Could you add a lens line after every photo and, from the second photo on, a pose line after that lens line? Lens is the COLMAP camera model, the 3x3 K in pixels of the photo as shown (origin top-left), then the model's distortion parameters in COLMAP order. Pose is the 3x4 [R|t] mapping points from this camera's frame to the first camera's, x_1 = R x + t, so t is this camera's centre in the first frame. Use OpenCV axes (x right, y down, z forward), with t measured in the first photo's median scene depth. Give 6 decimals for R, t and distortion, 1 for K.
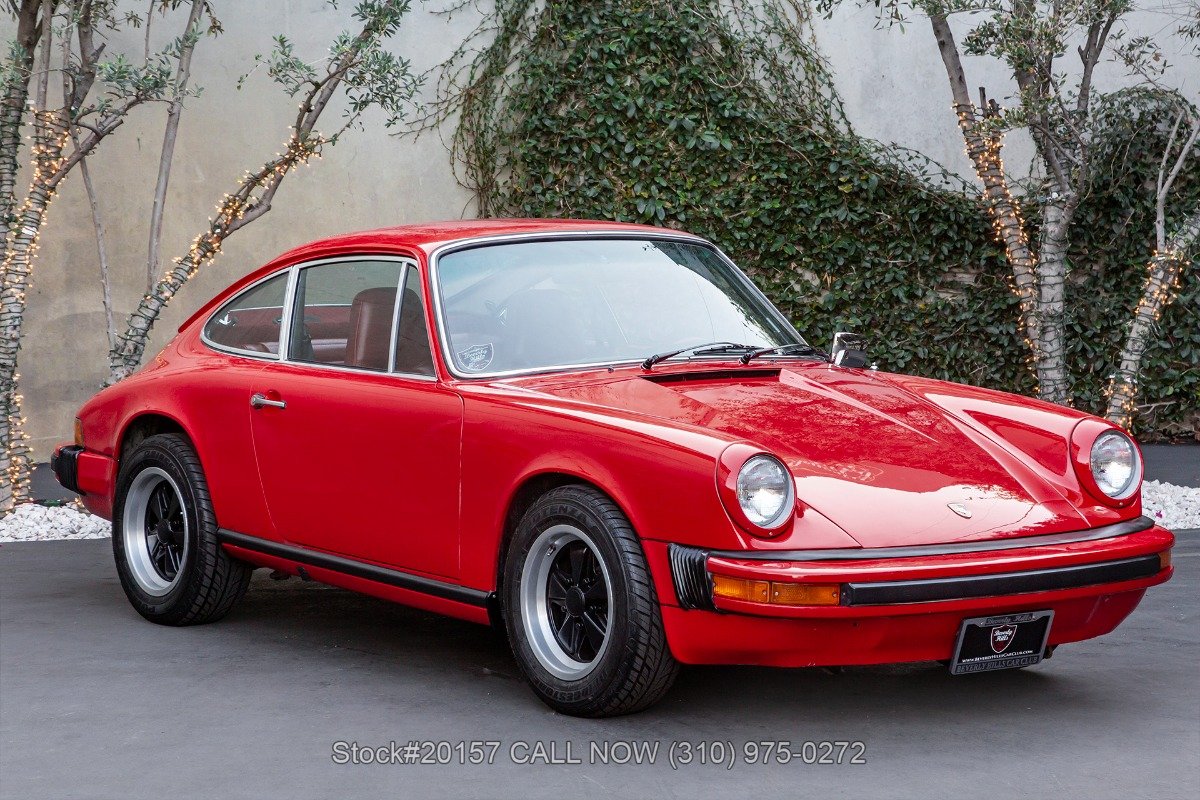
lens RADIAL K [[2850.8, 0, 601.0], [0, 2850.8, 390.2], [0, 0, 1]] dist [0.518385, 0.000000]
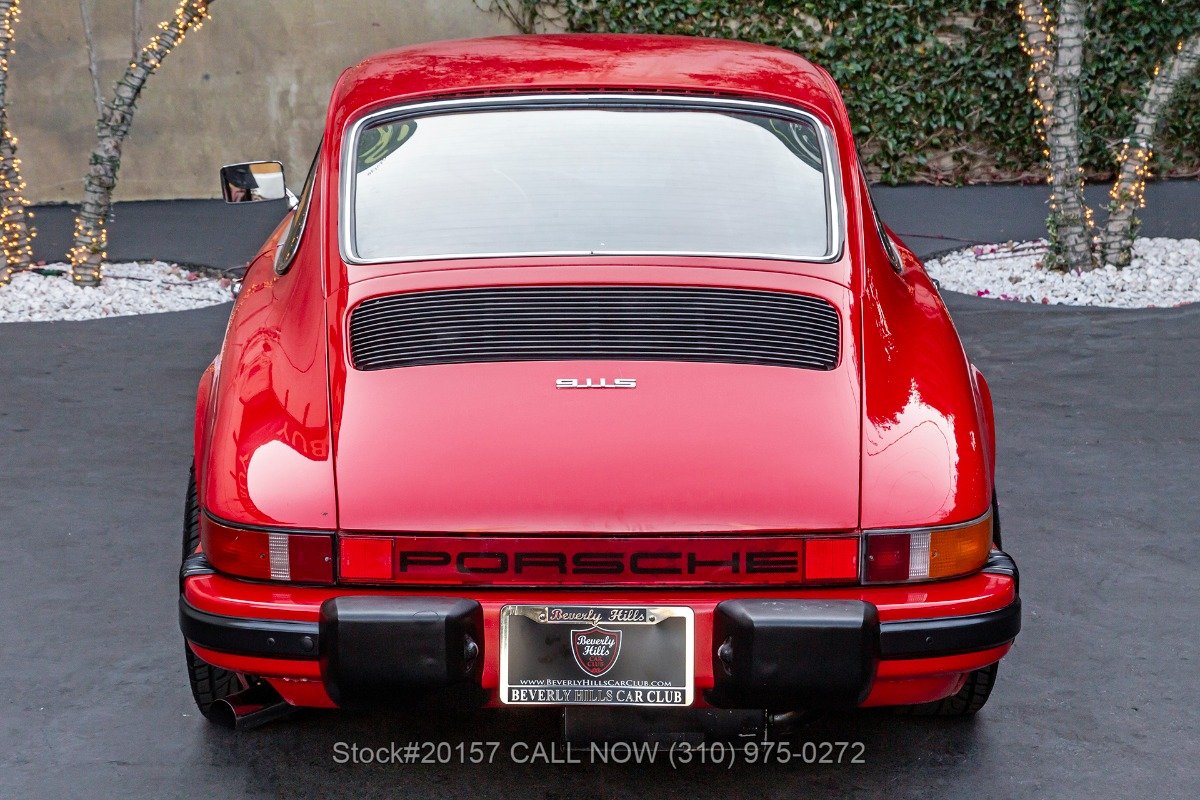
lens RADIAL K [[2212.1, 0, 555.7], [0, 2212.1, 385.8], [0, 0, 1]] dist [0.308181, 0.000000]
pose [[0.999410, 0.004031, -0.034103, 0.009127], [0.000888, 0.989723, 0.142995, -0.026027], [0.034329, -0.142941, 0.989136, 0.186349]]
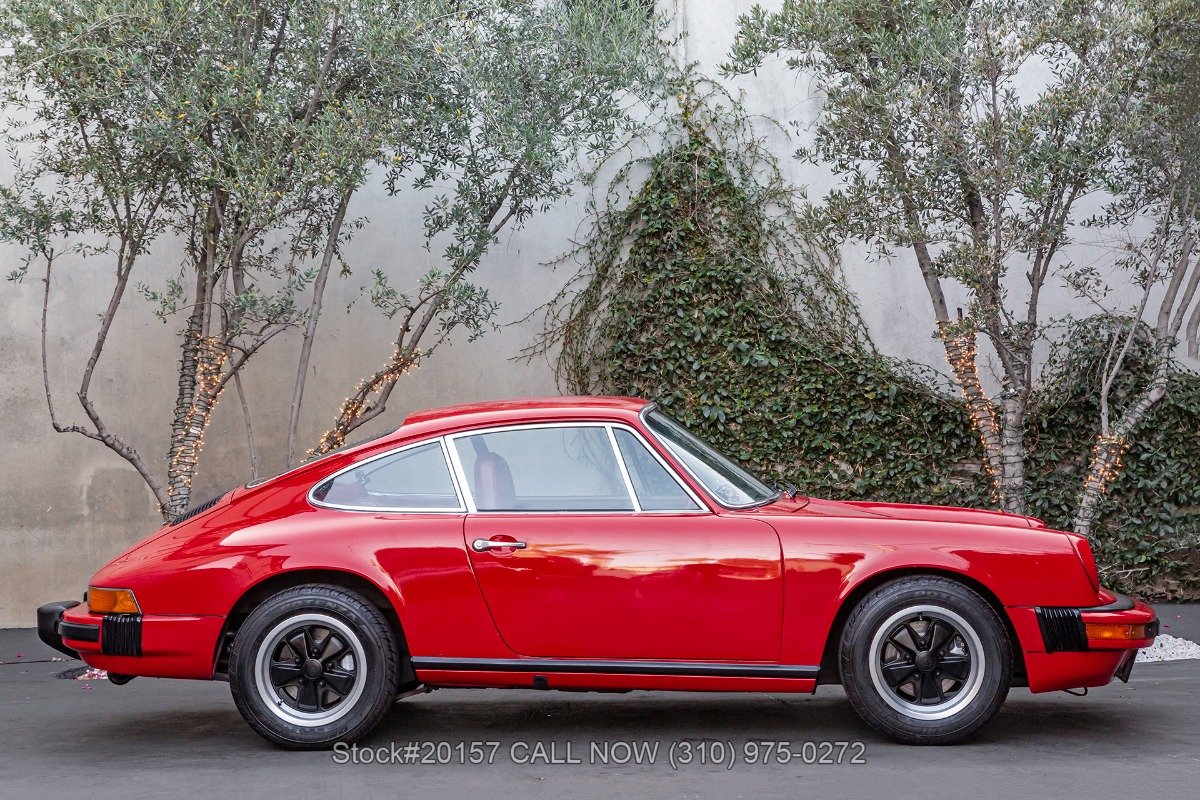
lens RADIAL K [[2212.1, 0, 596.9], [0, 2212.1, 412.1], [0, 0, 1]] dist [0.308181, 0.000000]
pose [[0.996438, -0.013998, -0.083160, 0.046996], [0.007336, 0.996777, -0.079885, 0.013063], [0.084010, 0.078991, 0.993329, 0.031392]]
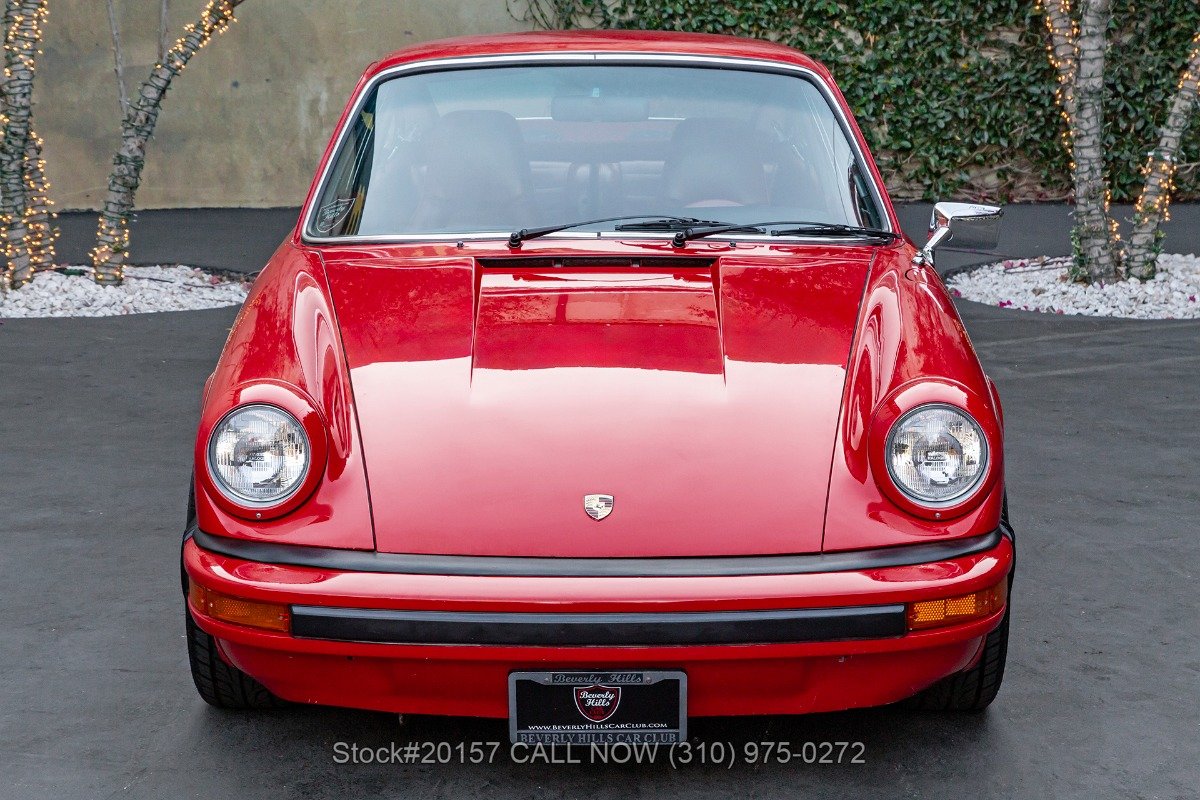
lens RADIAL K [[2412.5, 0, 581.1], [0, 2412.5, 372.4], [0, 0, 1]] dist [0.347301, 0.000000]
pose [[0.998530, 0.016112, -0.051746, 0.024229], [-0.010021, 0.993211, 0.115892, -0.020820], [0.053262, -0.115203, 0.991913, 0.132462]]
